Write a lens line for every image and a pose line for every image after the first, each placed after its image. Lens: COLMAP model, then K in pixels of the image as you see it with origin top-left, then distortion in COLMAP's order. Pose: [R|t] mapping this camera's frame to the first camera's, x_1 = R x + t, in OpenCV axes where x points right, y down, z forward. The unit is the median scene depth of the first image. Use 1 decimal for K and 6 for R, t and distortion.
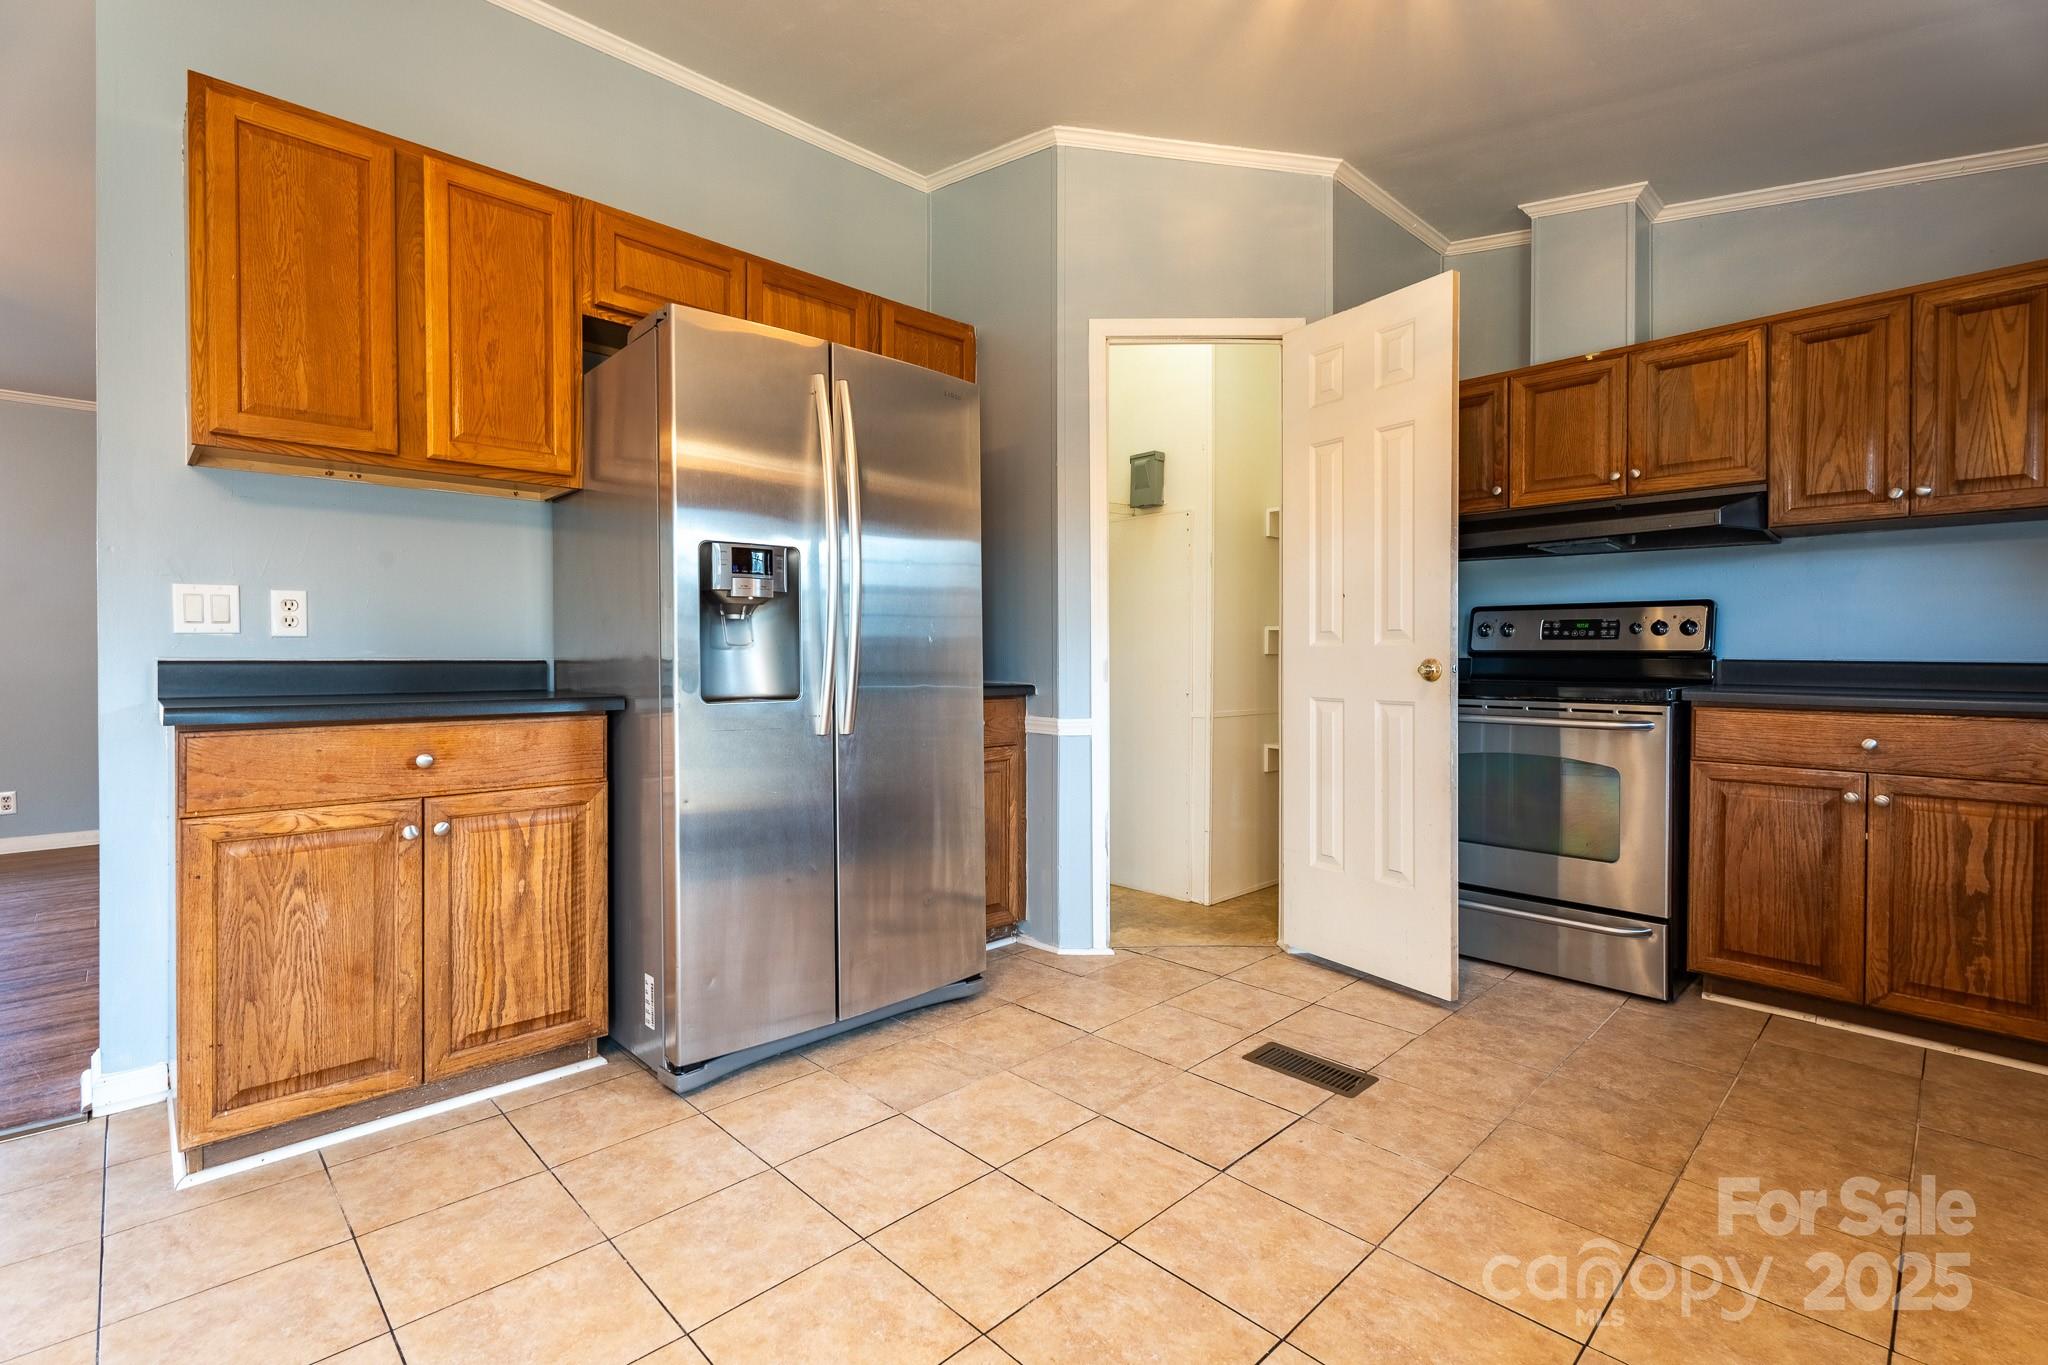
lens RADIAL K [[929.7, 0, 1013.9], [0, 929.7, 658.3], [0, 0, 1]] dist [0.002448, 0.000324]
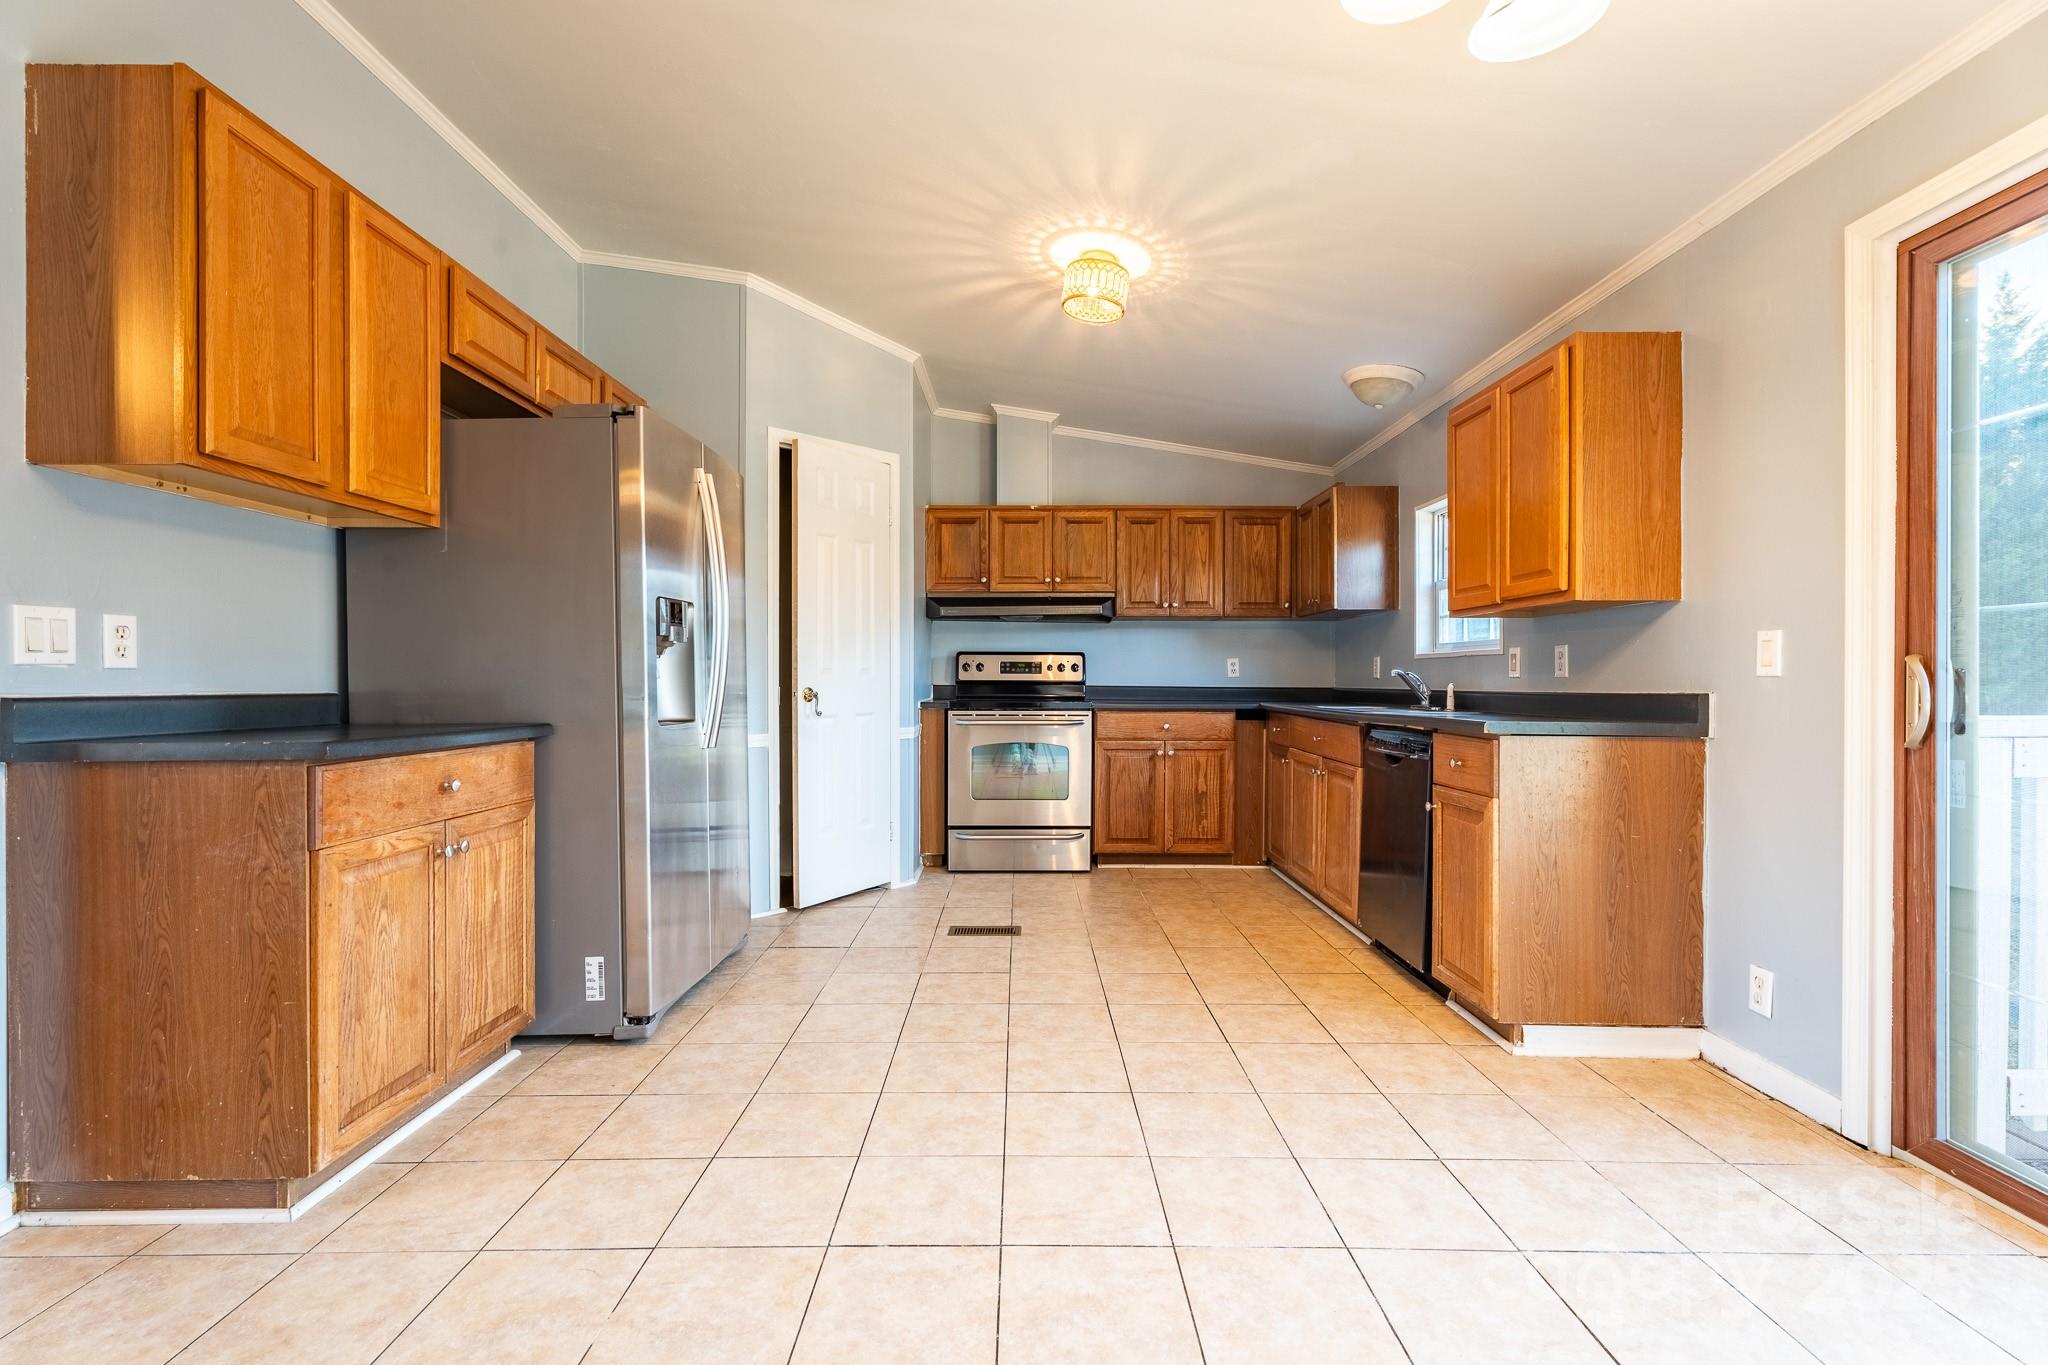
lens RADIAL K [[929.7, 0, 1015.6], [0, 929.7, 677.6], [0, 0, 1]] dist [0.002448, 0.000324]
pose [[0.695396, 0.001492, 0.718625, -0.818608], [0.002513, 0.999987, -0.004508, -0.008894], [-0.718622, 0.004940, 0.695383, -0.202612]]
